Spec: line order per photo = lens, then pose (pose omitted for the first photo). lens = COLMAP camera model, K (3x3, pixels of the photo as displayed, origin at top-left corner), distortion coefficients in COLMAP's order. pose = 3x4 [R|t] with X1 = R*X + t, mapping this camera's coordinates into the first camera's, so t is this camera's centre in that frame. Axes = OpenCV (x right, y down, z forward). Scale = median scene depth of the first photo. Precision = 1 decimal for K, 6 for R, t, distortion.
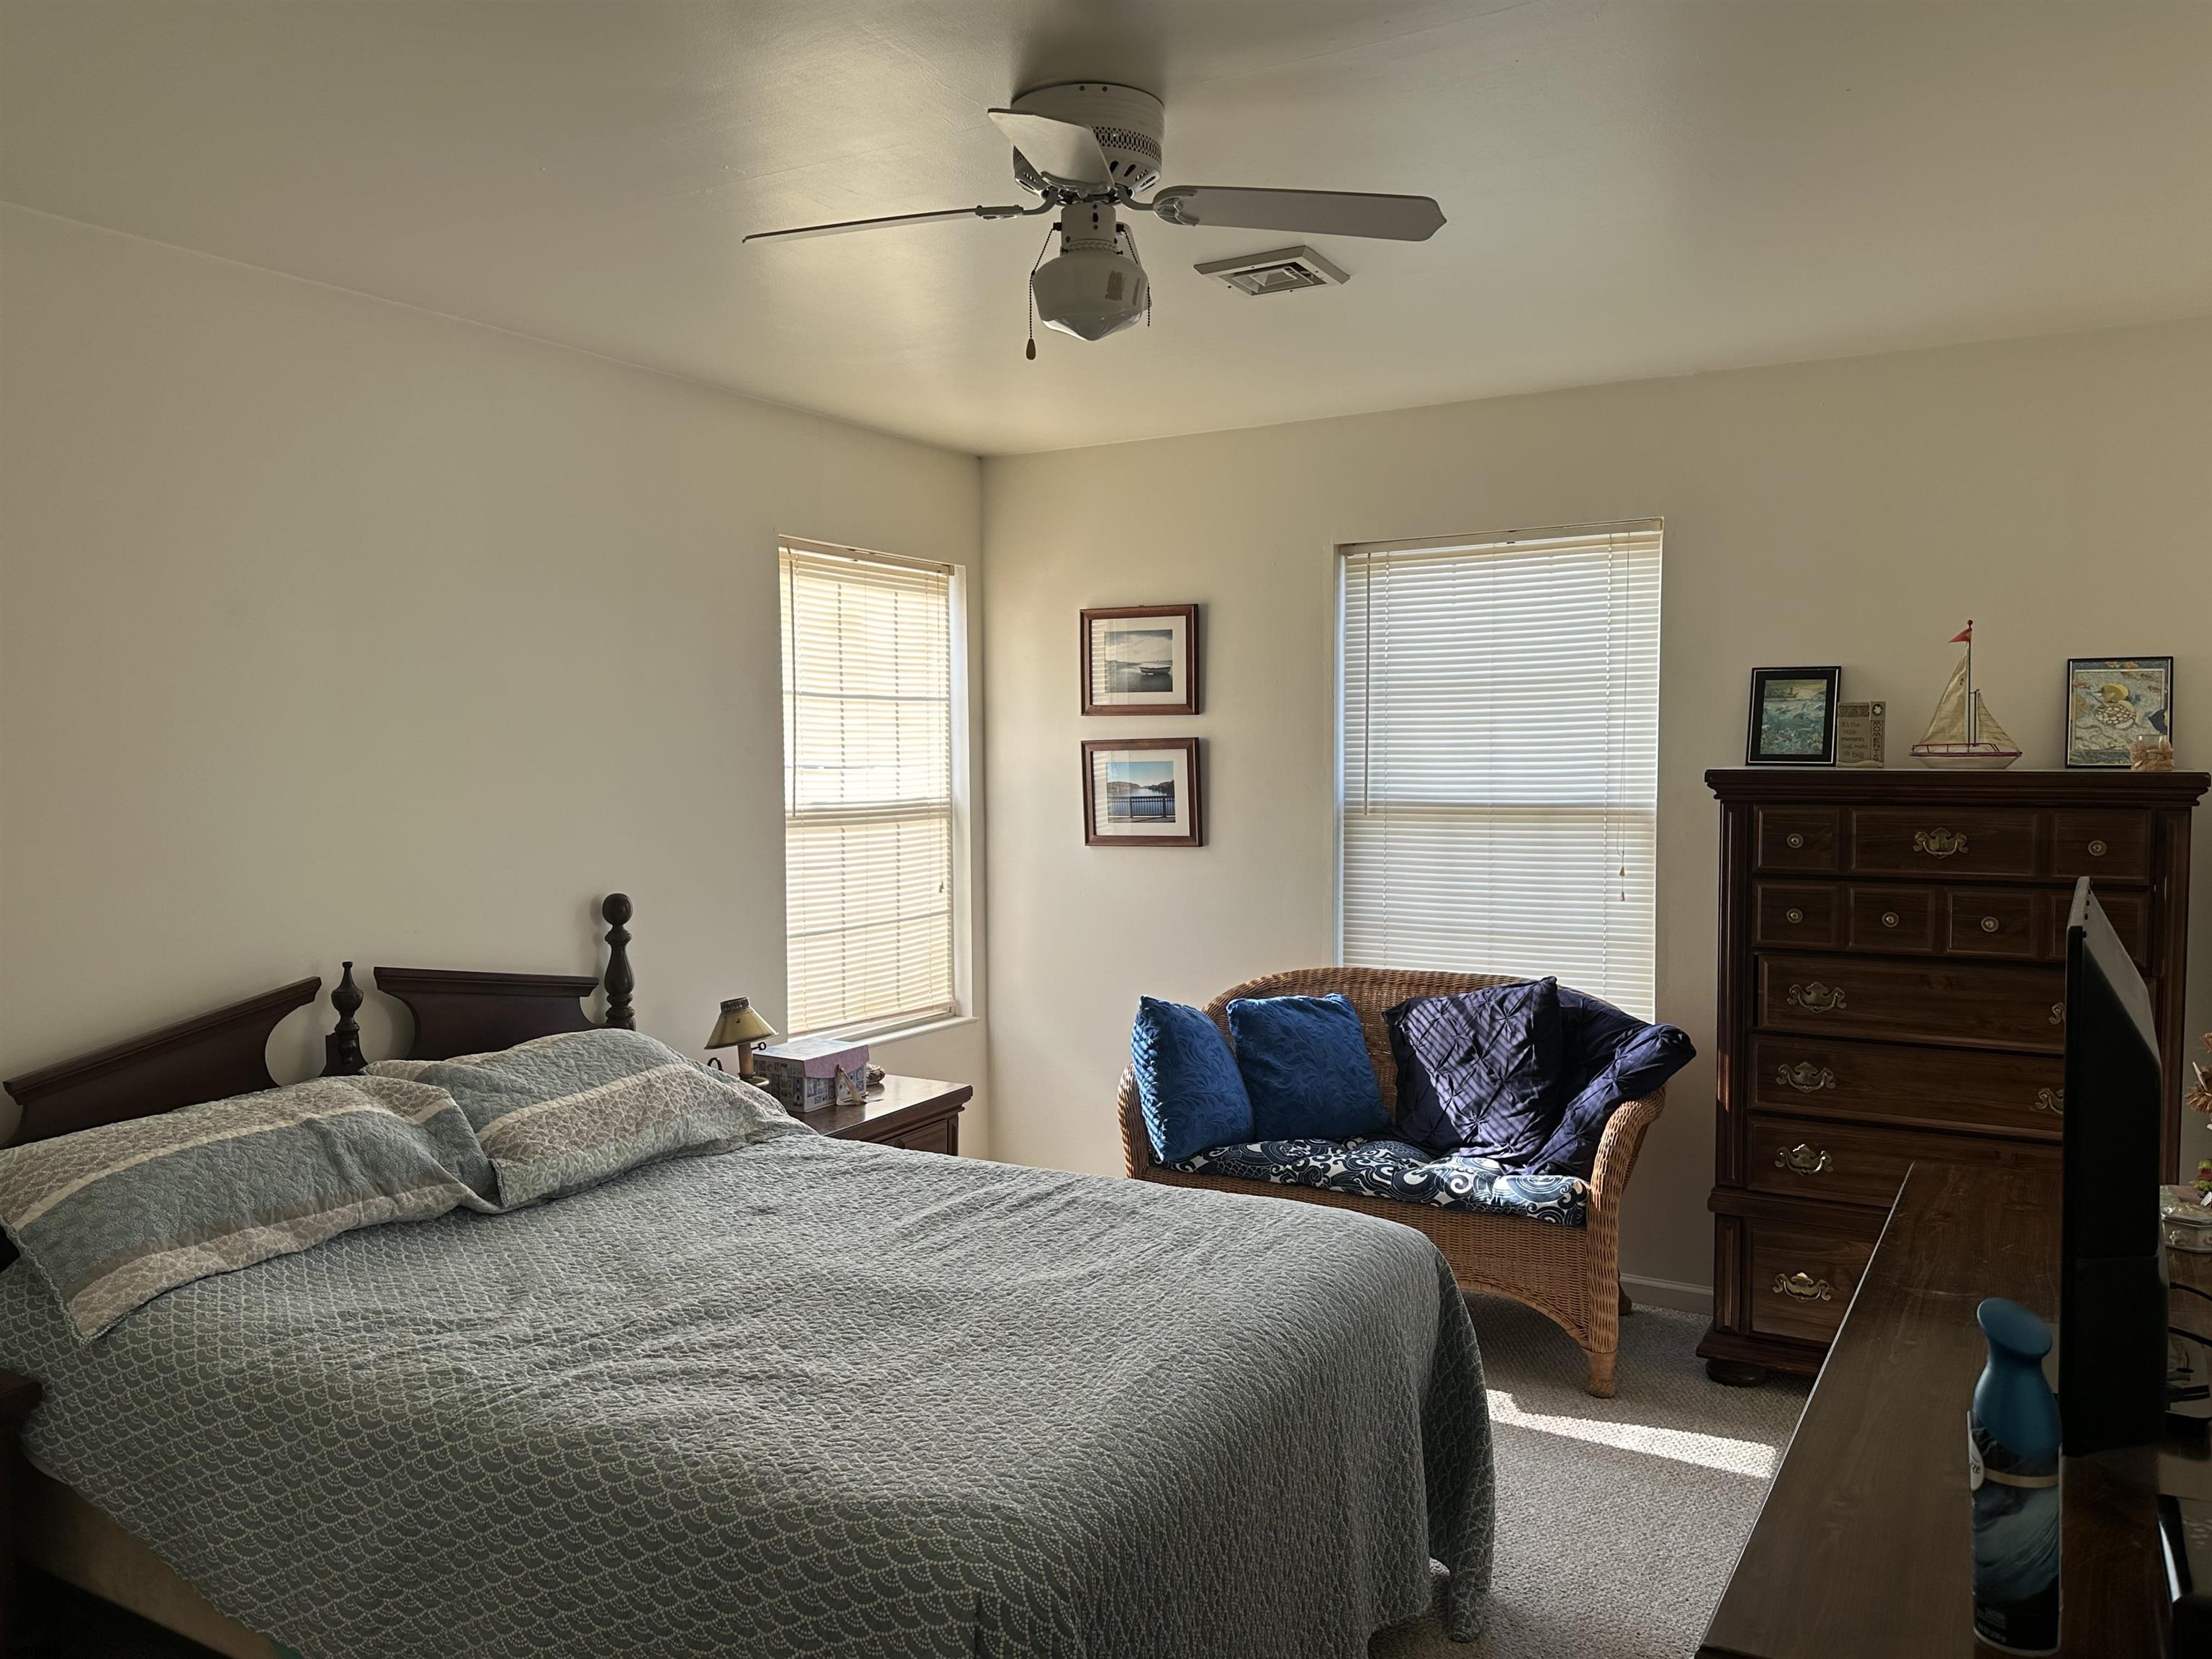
lens RADIAL K [[1675.6, 0, 1104.6], [0, 1675.6, 827.9], [0, 0, 1]] dist [-0.002343, 0.016479]
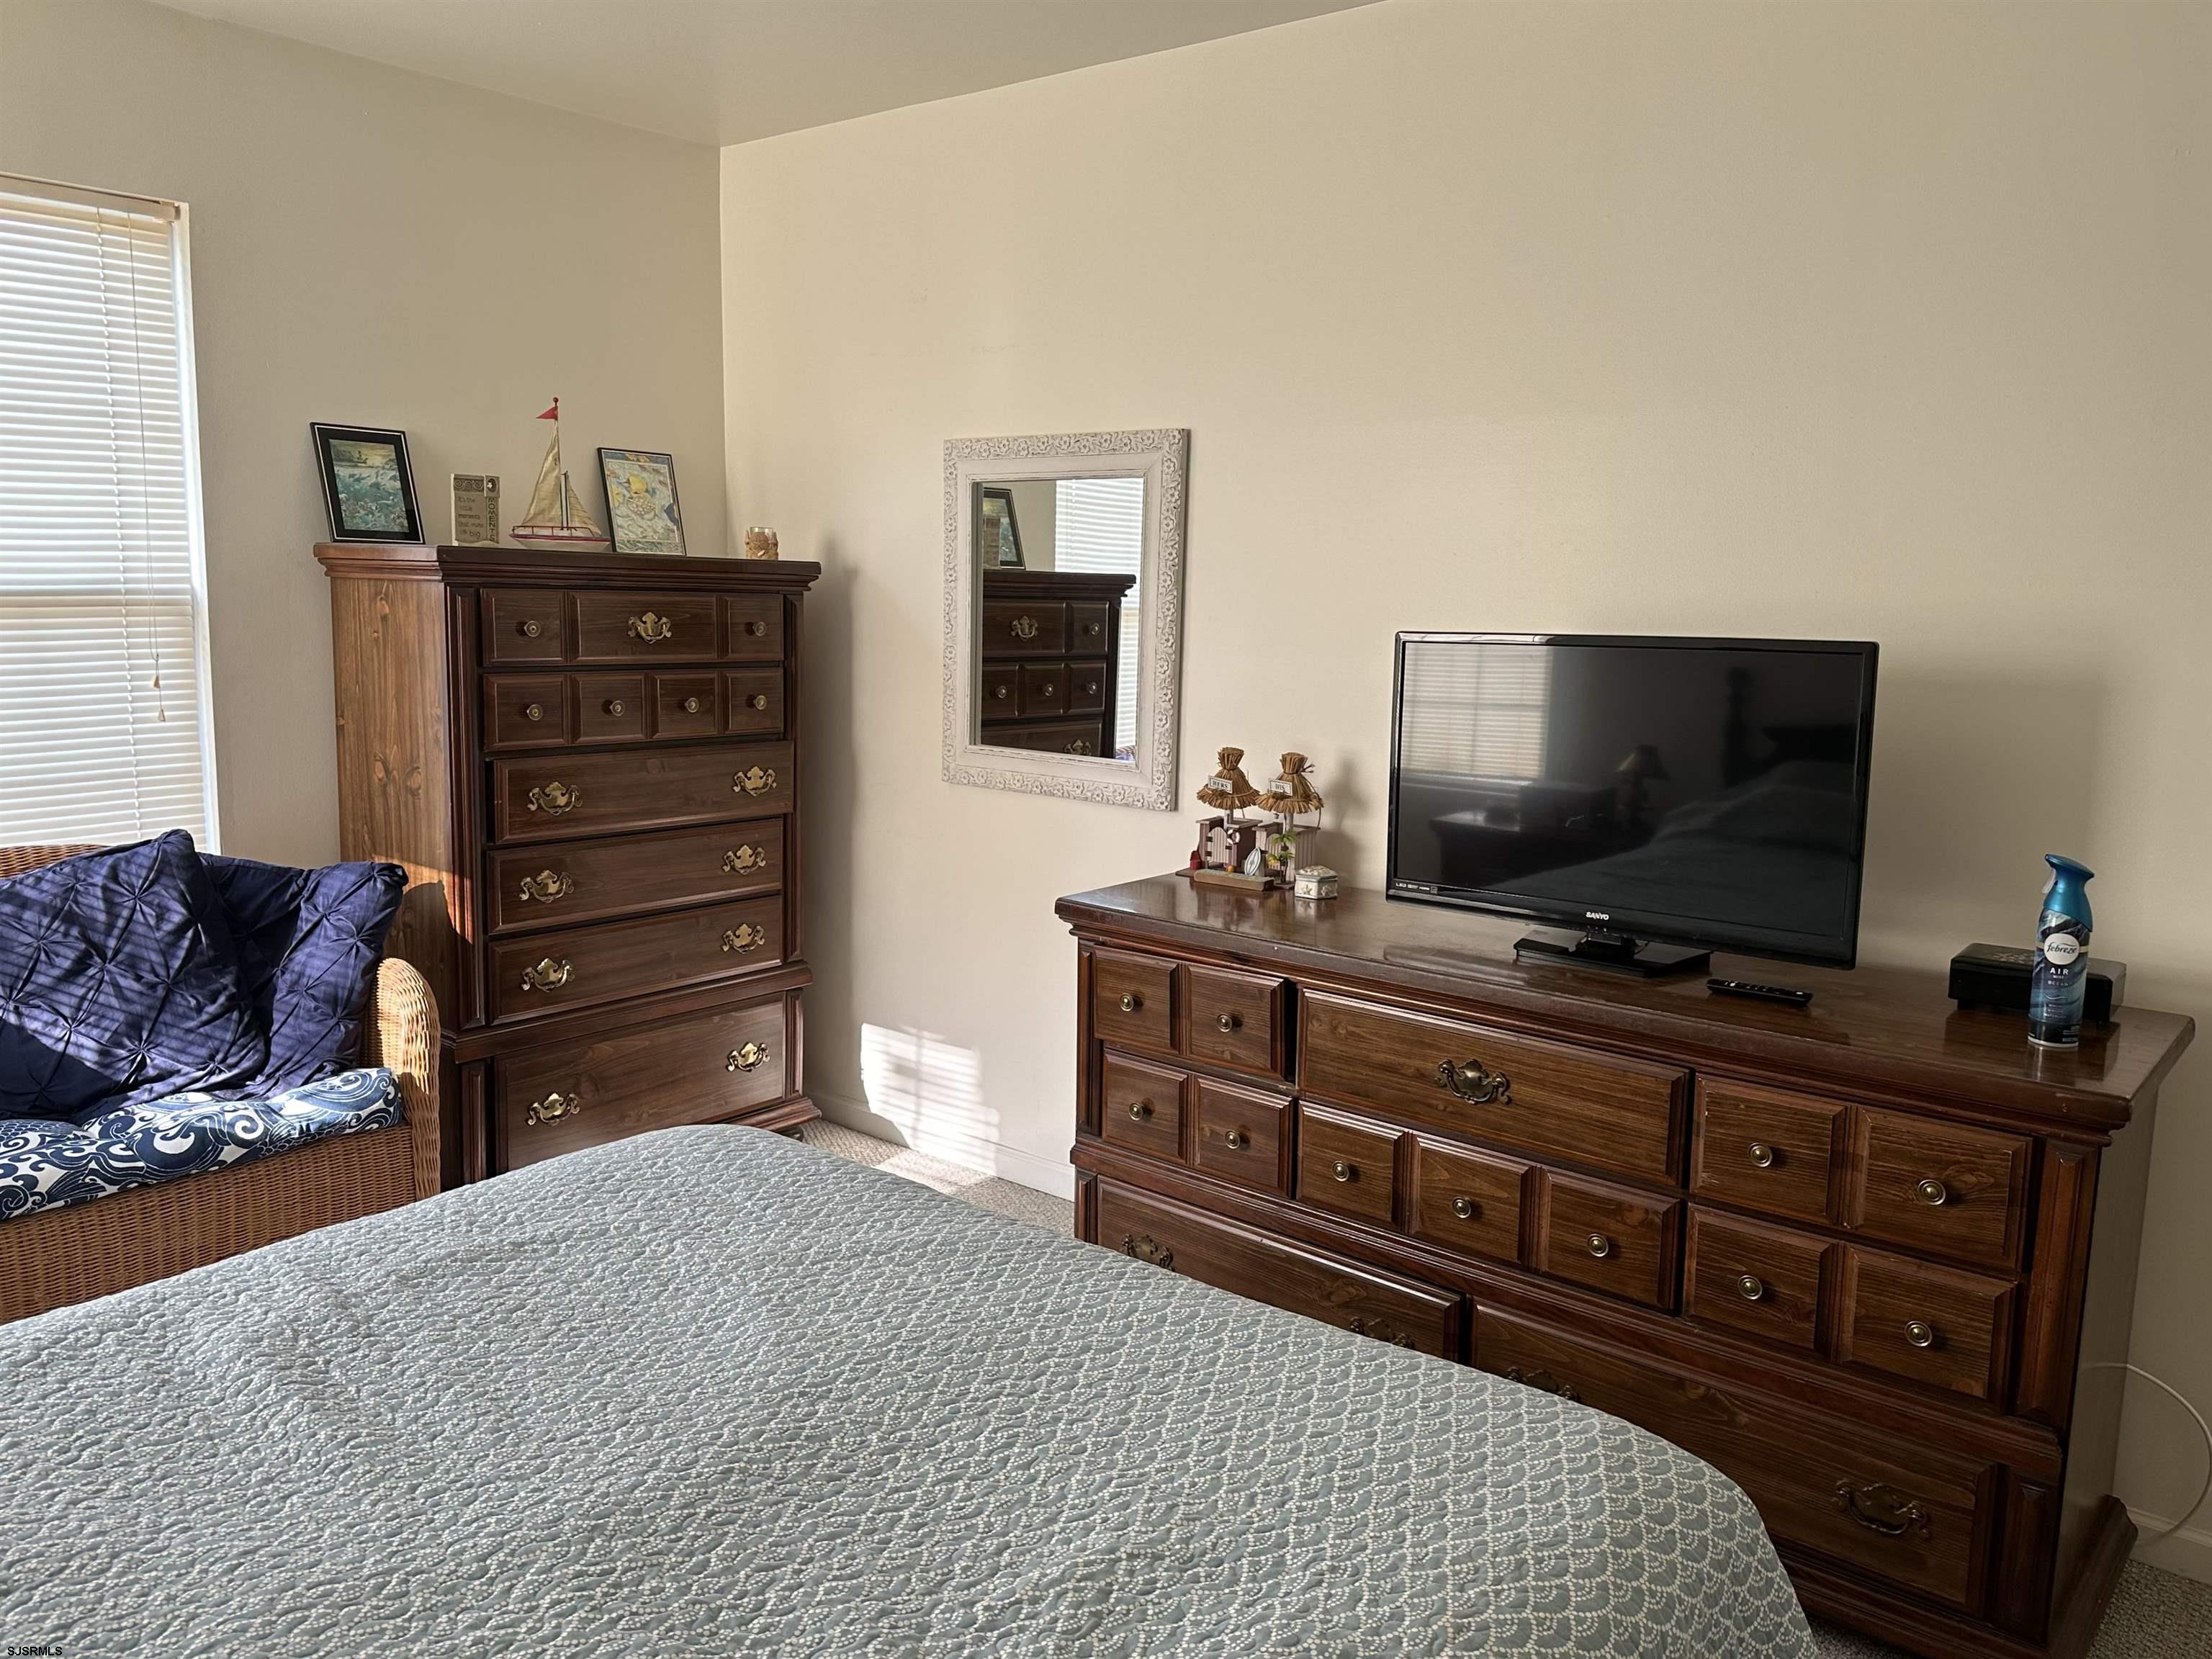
lens RADIAL K [[1675.6, 0, 1103.2], [0, 1675.6, 829.8], [0, 0, 1]] dist [-0.002343, 0.016479]
pose [[0.130253, -0.136689, 0.982013, -0.418751], [0.021508, 0.990608, 0.135032, -0.000255], [-0.991248, 0.003533, 0.131969, 0.542039]]
